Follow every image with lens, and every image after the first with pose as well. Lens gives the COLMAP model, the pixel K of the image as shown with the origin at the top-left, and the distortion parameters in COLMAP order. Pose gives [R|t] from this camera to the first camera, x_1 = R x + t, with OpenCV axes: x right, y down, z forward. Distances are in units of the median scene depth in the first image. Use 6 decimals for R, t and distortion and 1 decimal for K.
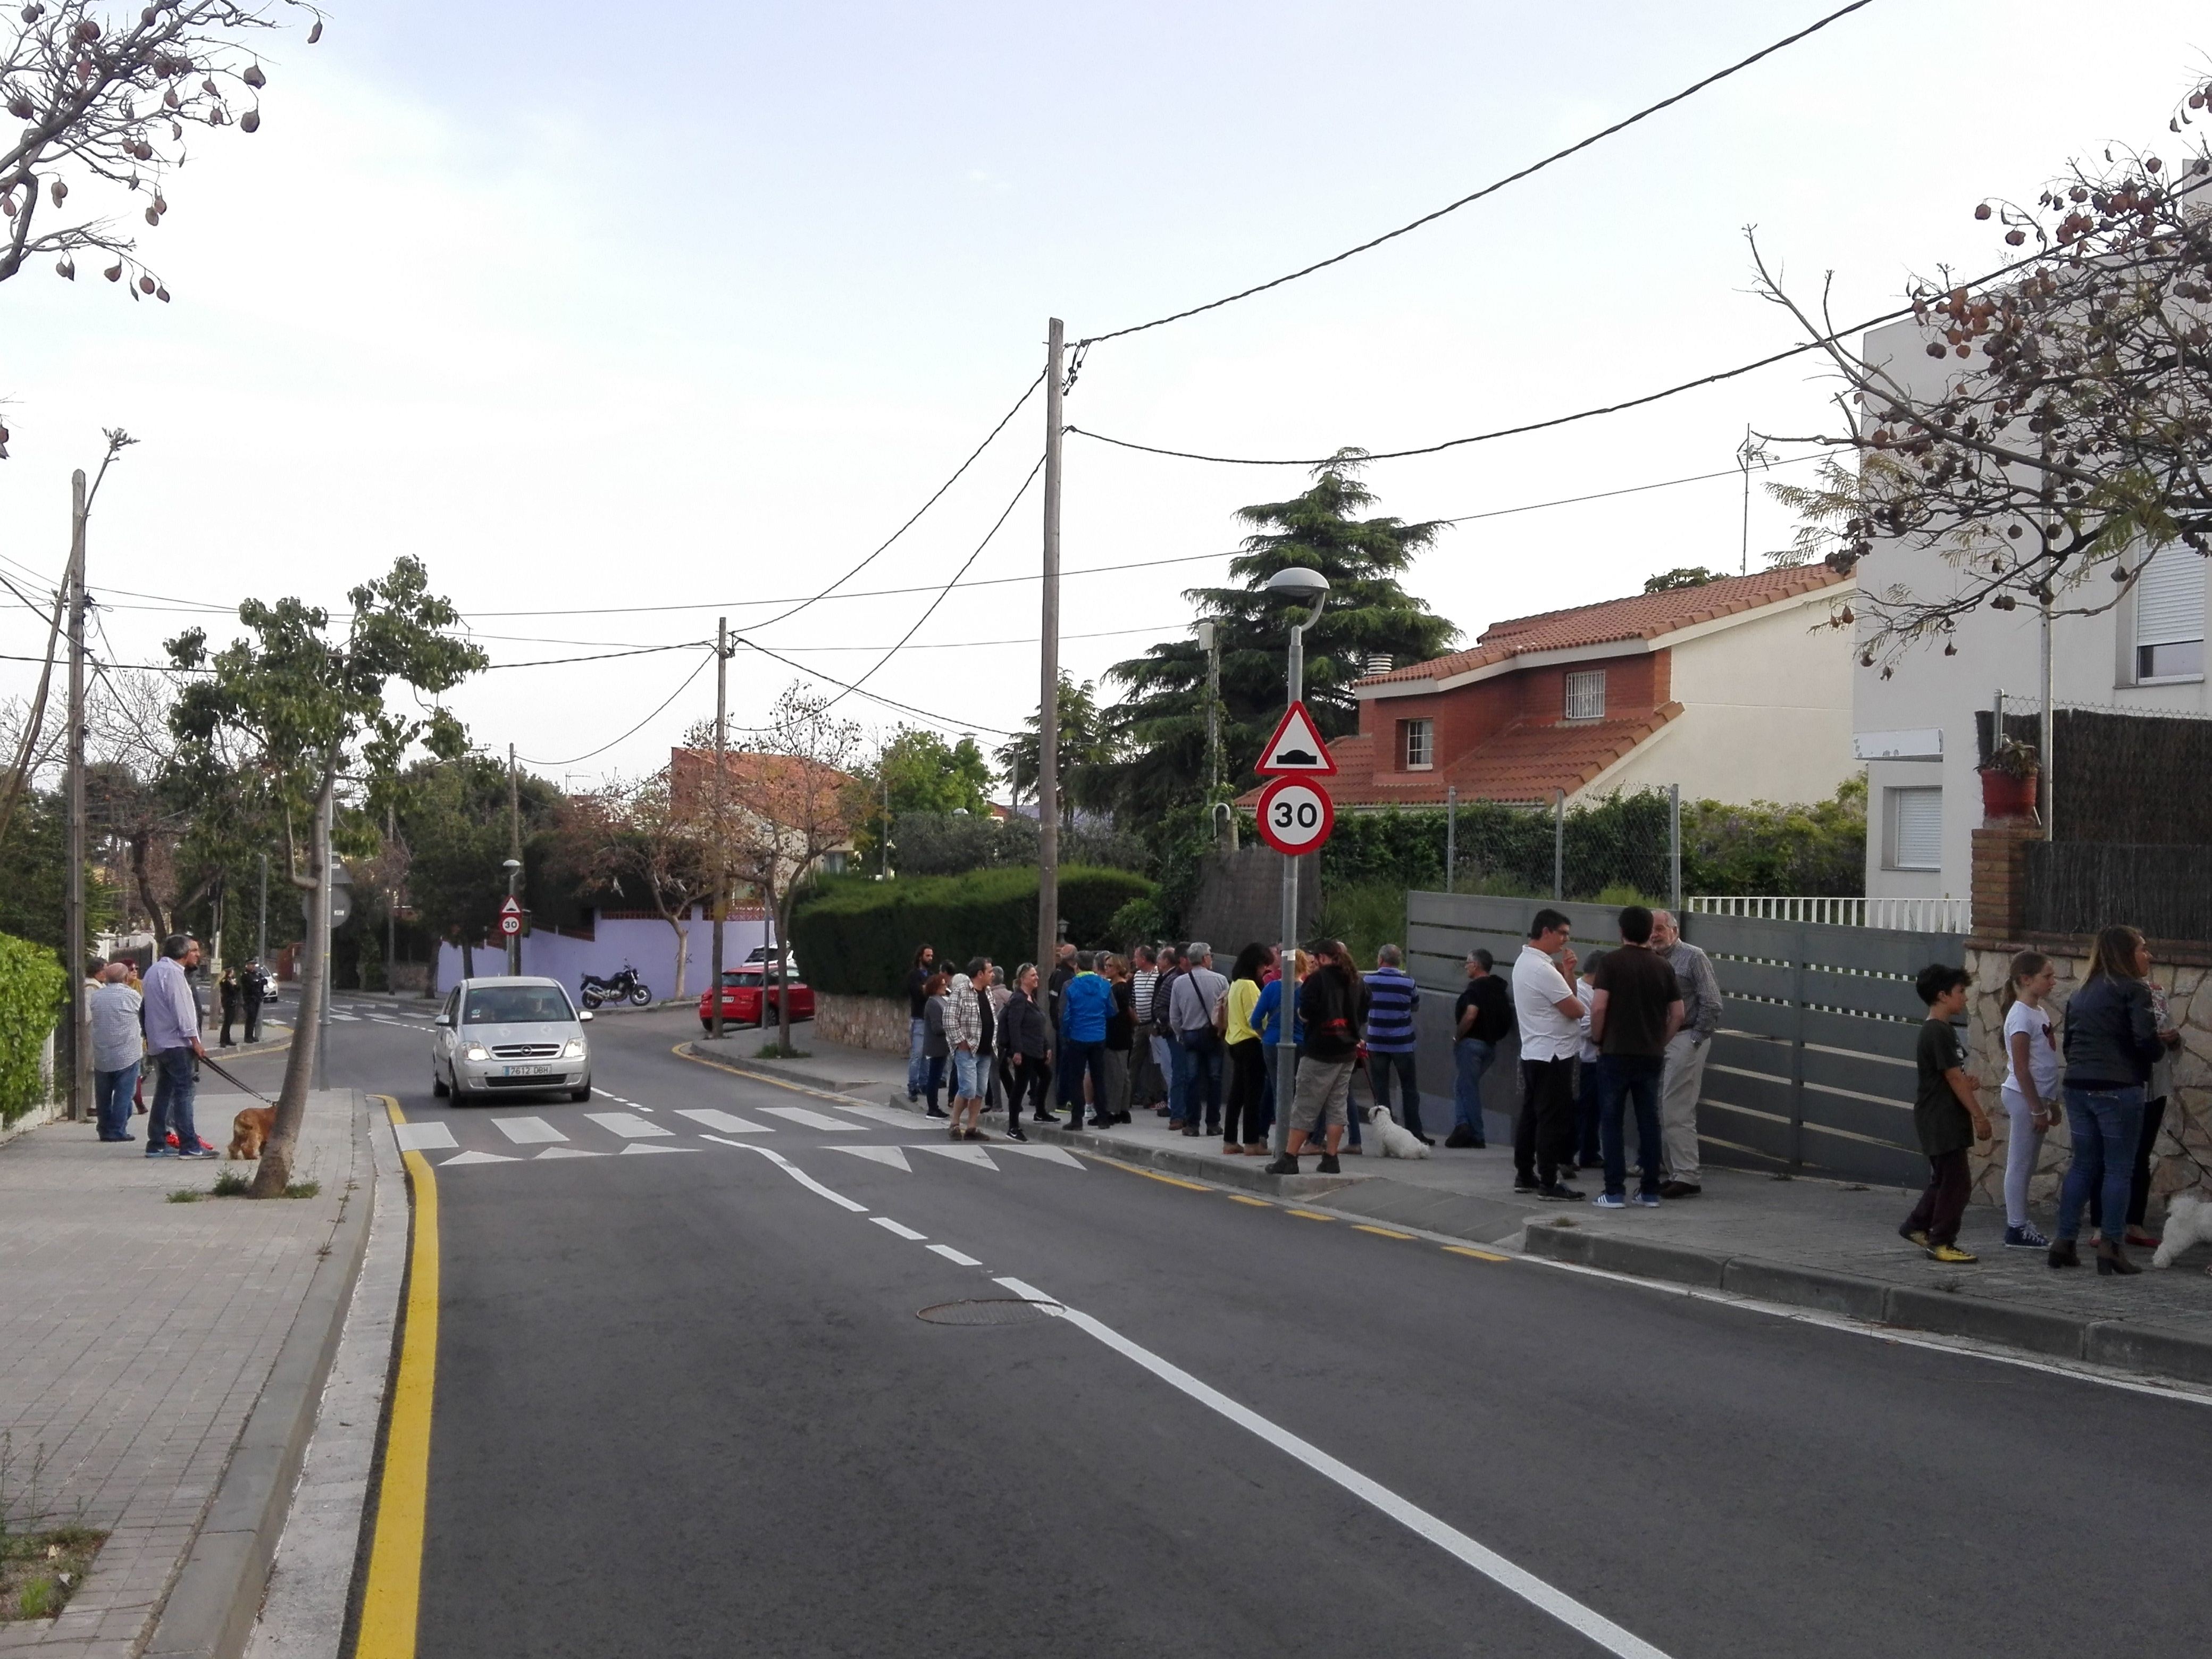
lens RADIAL K [[2058.2, 0, 1106.0], [0, 2058.2, 829.5], [0, 0, 1]] dist [0.076434, -0.006546]
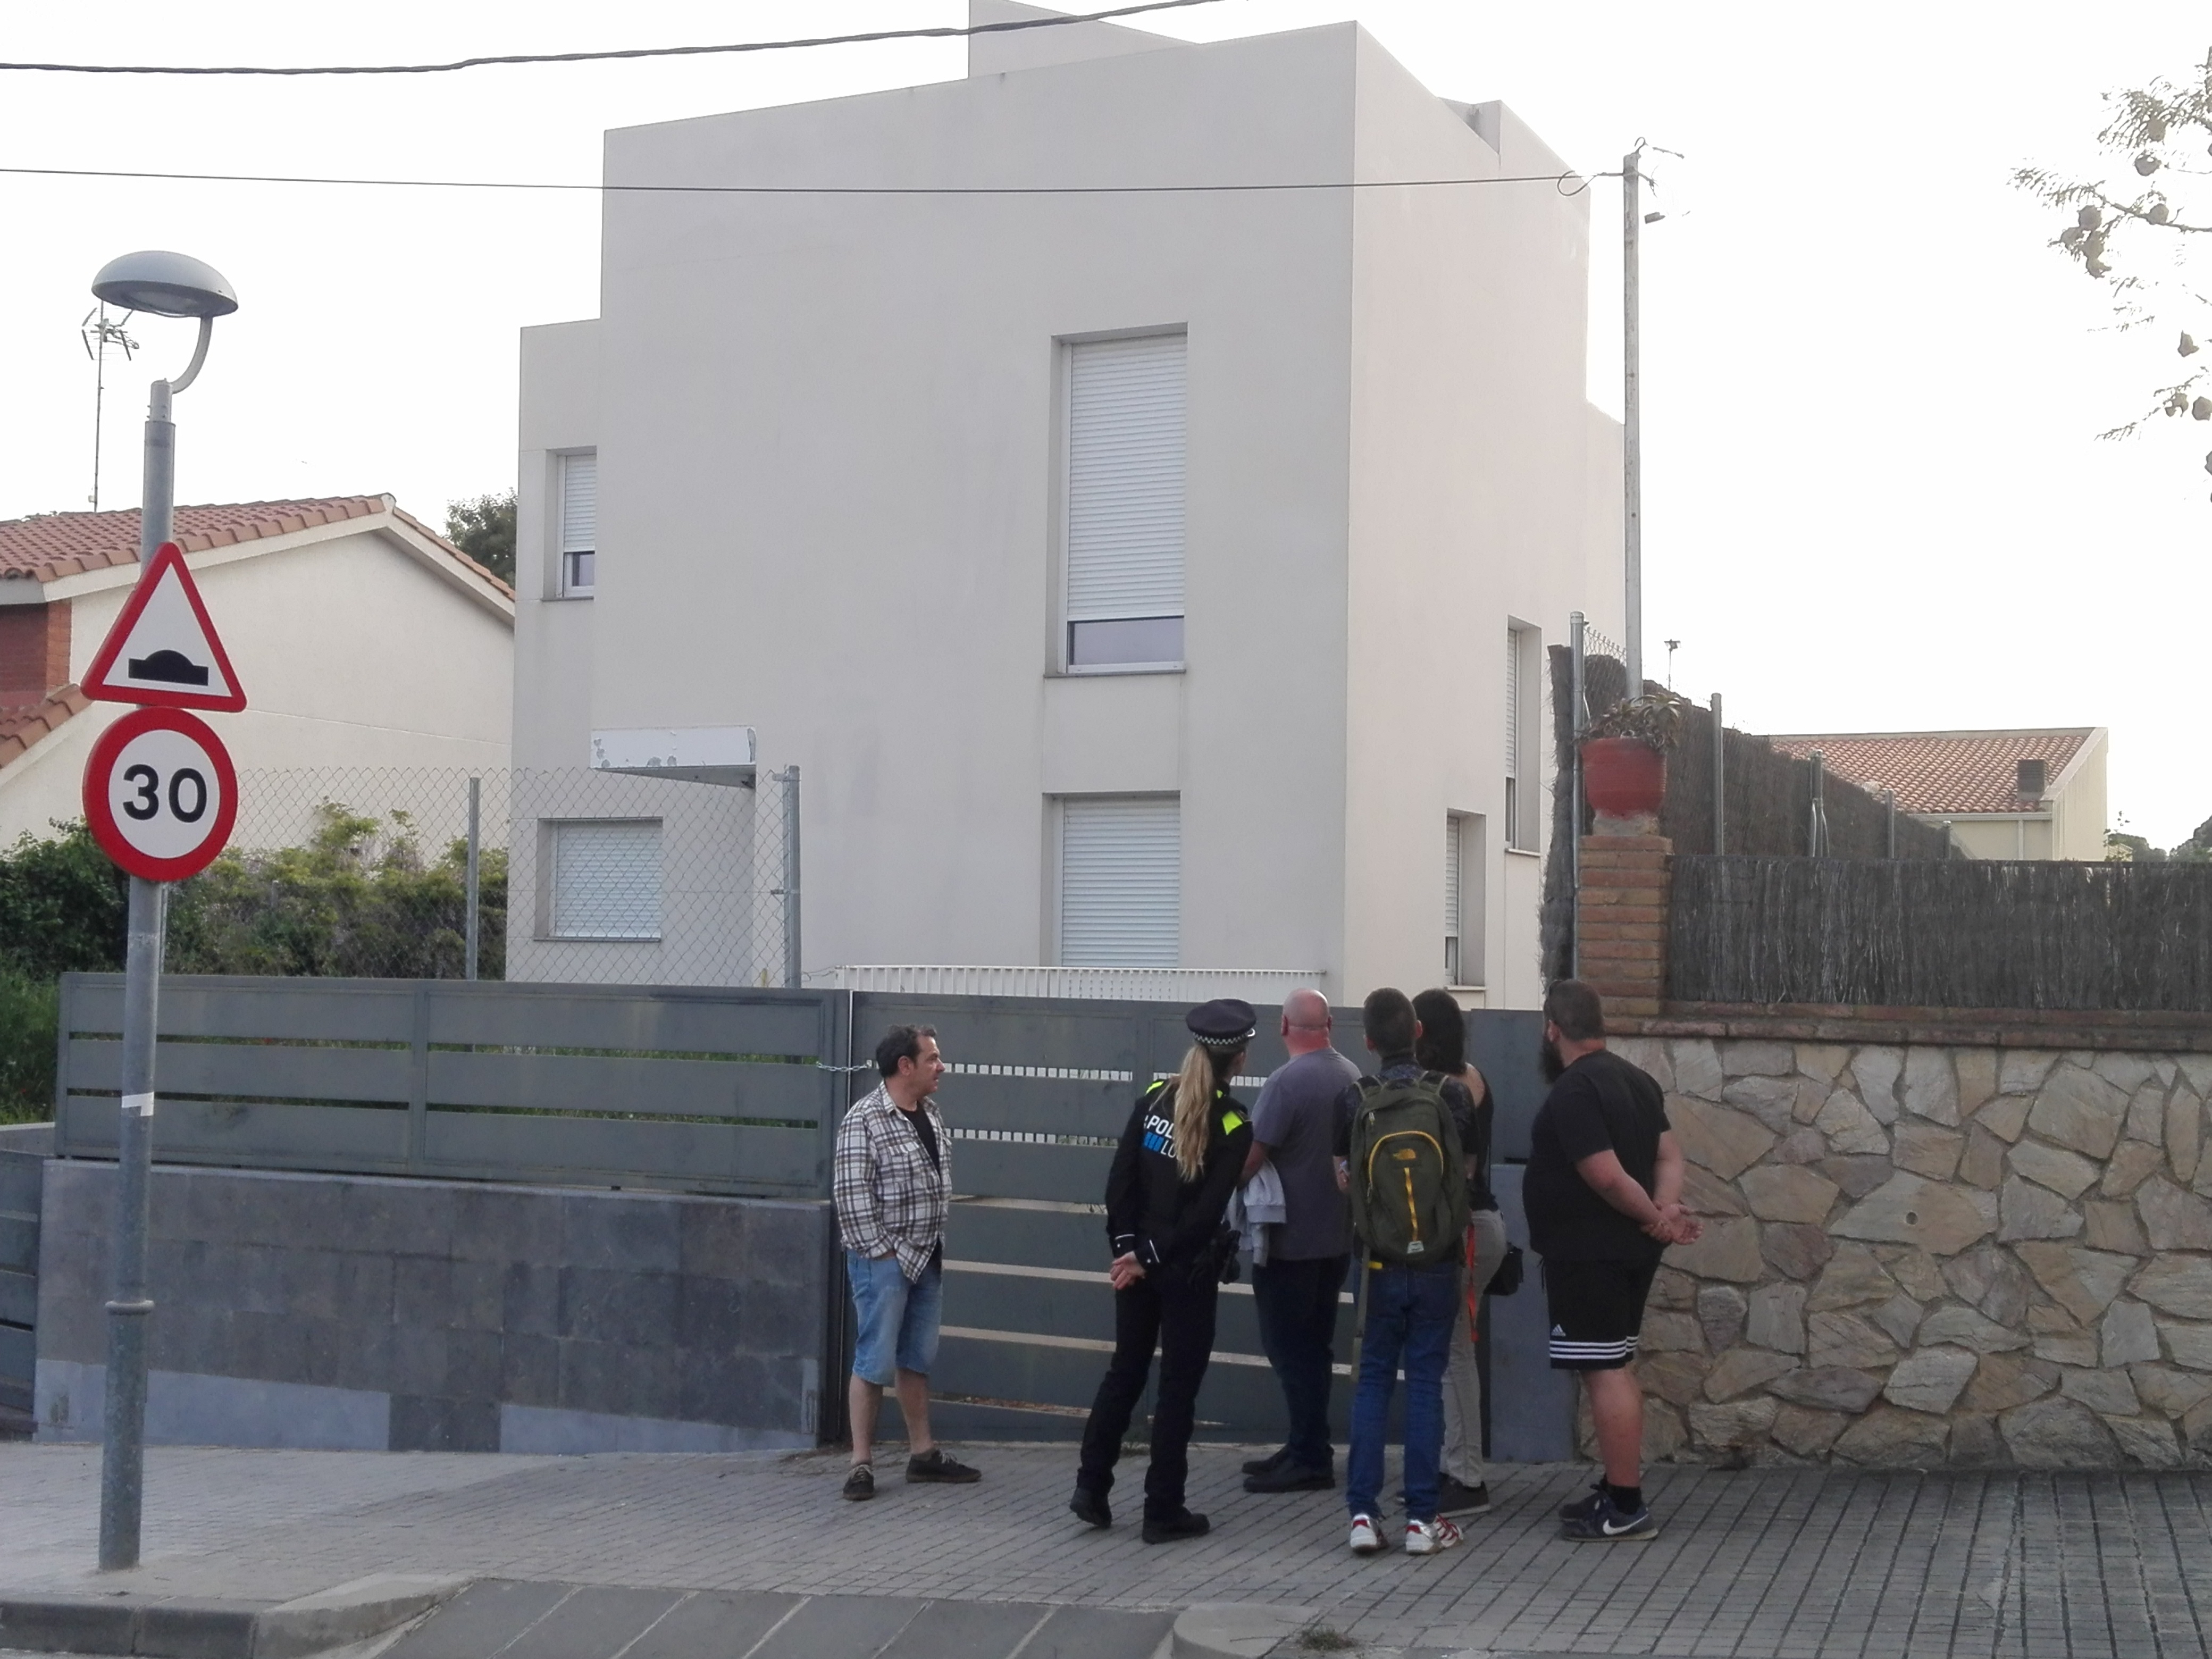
lens RADIAL K [[2609.8, 0, 1103.9], [0, 2609.8, 788.0], [0, 0, 1]] dist [0.081817, -0.014247]
pose [[0.698365, 0.041047, 0.714564, -0.100798], [-0.005937, 0.998652, -0.051564, 0.011560], [-0.715717, 0.031768, 0.697667, 0.253073]]
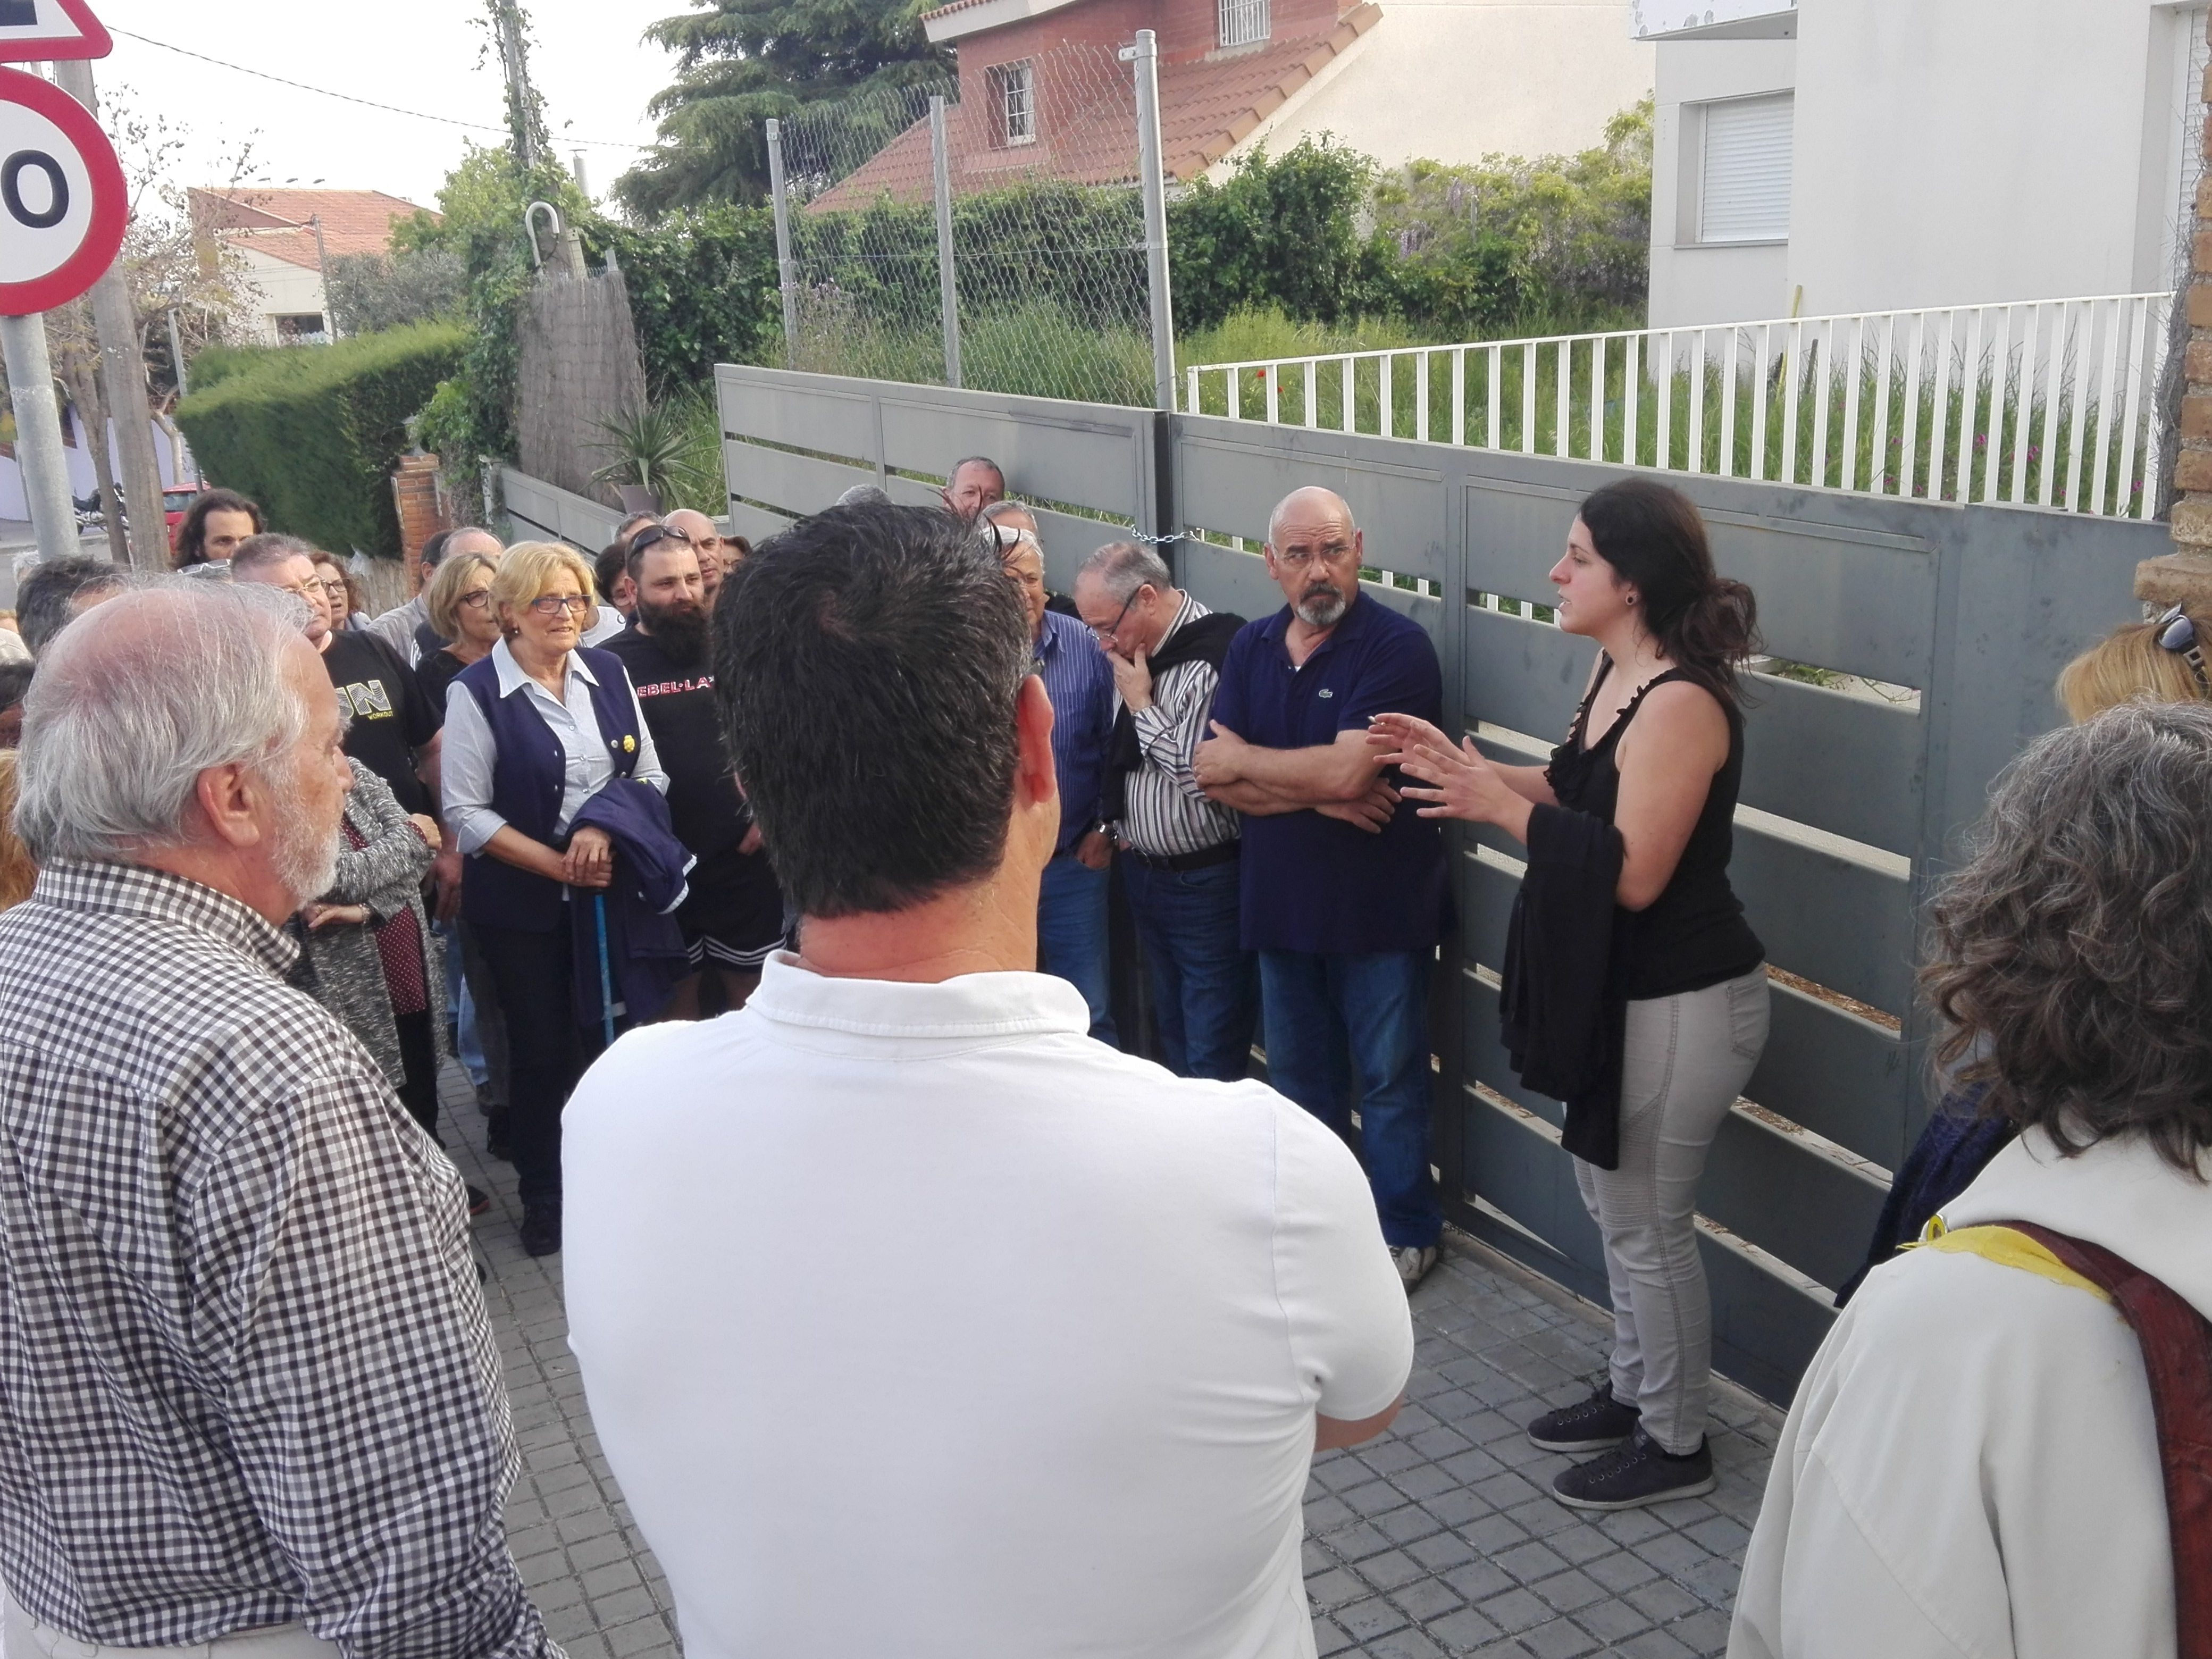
lens RADIAL K [[2118.1, 0, 1106.0], [0, 2118.1, 829.5], [0, 0, 1]] dist [0.058081, -0.011397]
pose [[0.991337, -0.091891, 0.093844, 0.126630], [0.064152, 0.962240, 0.264536, 0.006287], [-0.114609, -0.256224, 0.959799, 0.355922]]
